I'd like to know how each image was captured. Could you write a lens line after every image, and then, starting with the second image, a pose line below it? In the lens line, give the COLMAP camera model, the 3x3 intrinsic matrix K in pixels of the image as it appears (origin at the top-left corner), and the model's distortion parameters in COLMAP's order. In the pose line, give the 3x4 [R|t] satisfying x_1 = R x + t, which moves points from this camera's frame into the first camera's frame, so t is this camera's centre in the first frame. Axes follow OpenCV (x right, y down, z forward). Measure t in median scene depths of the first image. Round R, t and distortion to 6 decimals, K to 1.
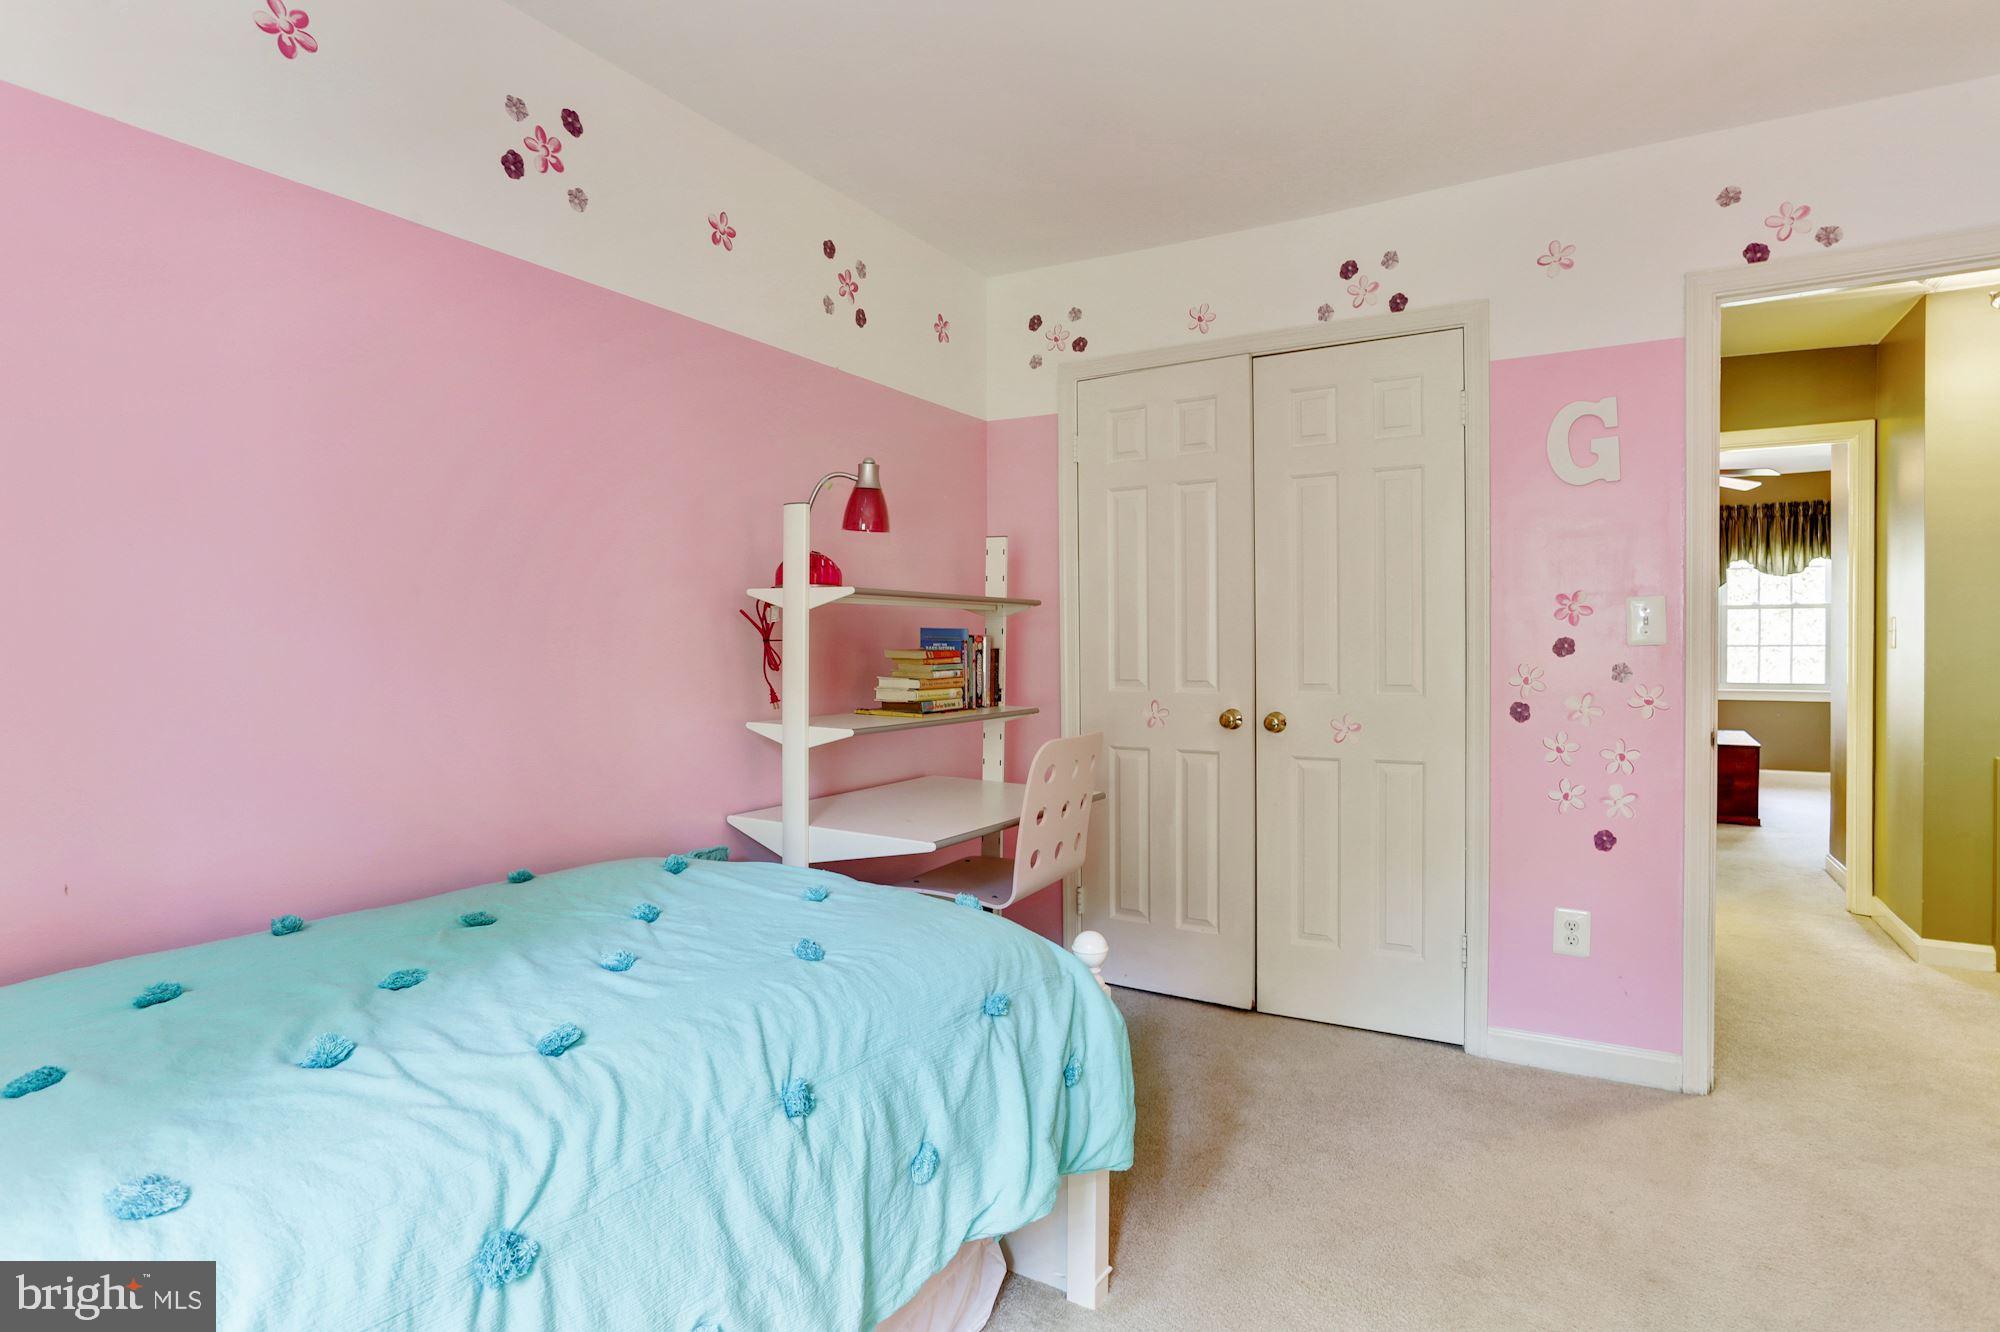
lens RADIAL K [[1070.5, 0, 995.1], [0, 1070.5, 656.6], [0, 0, 1]] dist [-0.008256, 0.008634]
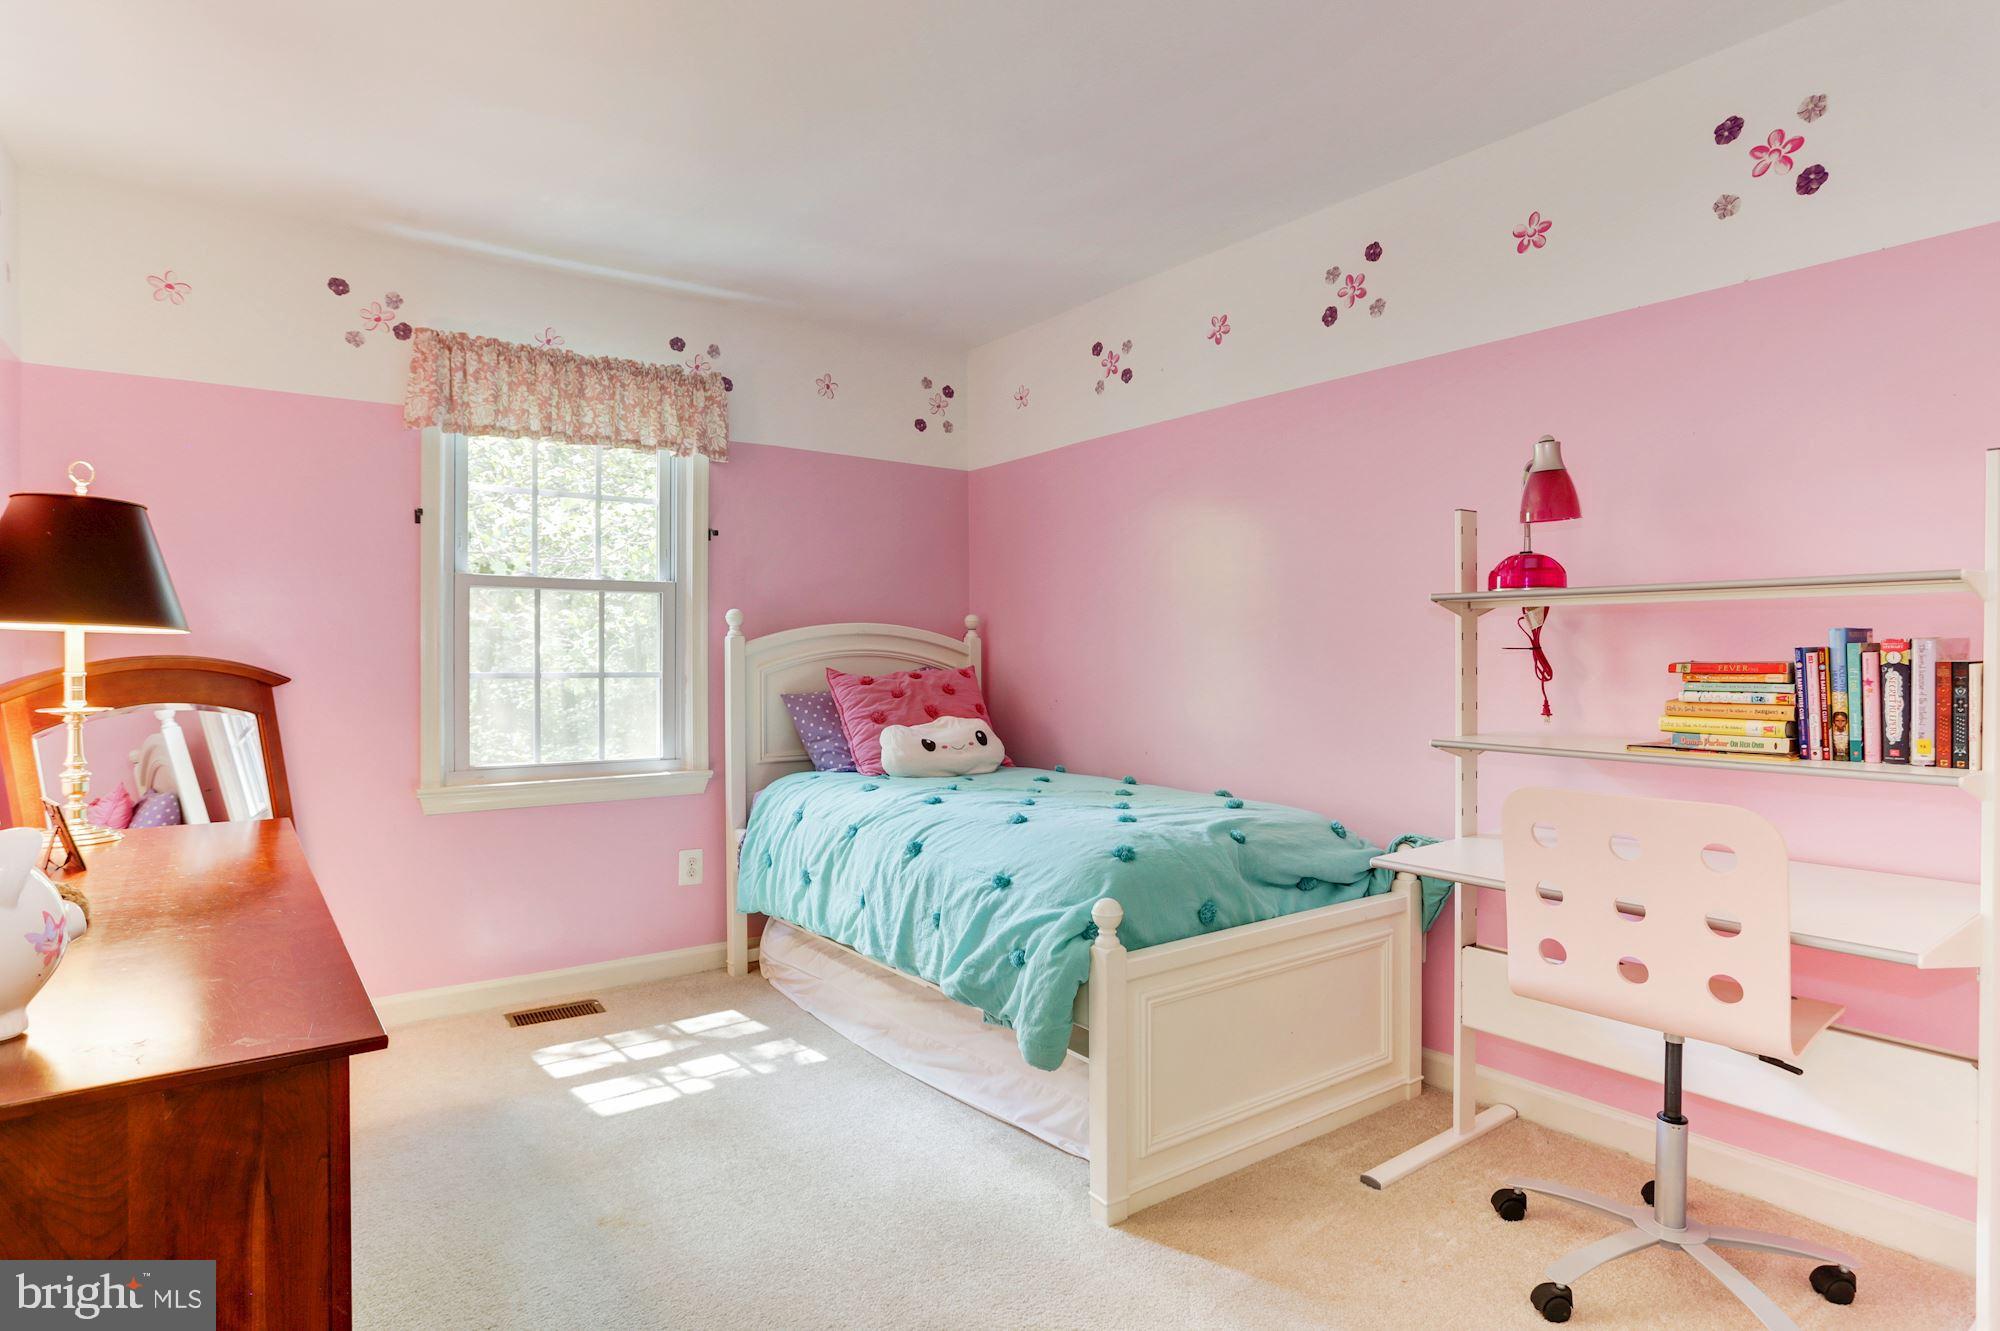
lens RADIAL K [[1070.5, 0, 996.7], [0, 1070.5, 655.2], [0, 0, 1]] dist [-0.008256, 0.008634]
pose [[-0.391191, 0.017547, -0.920142, 0.761751], [-0.001291, 0.999807, 0.019615, -0.023470], [0.920309, 0.008862, -0.391092, 0.832596]]
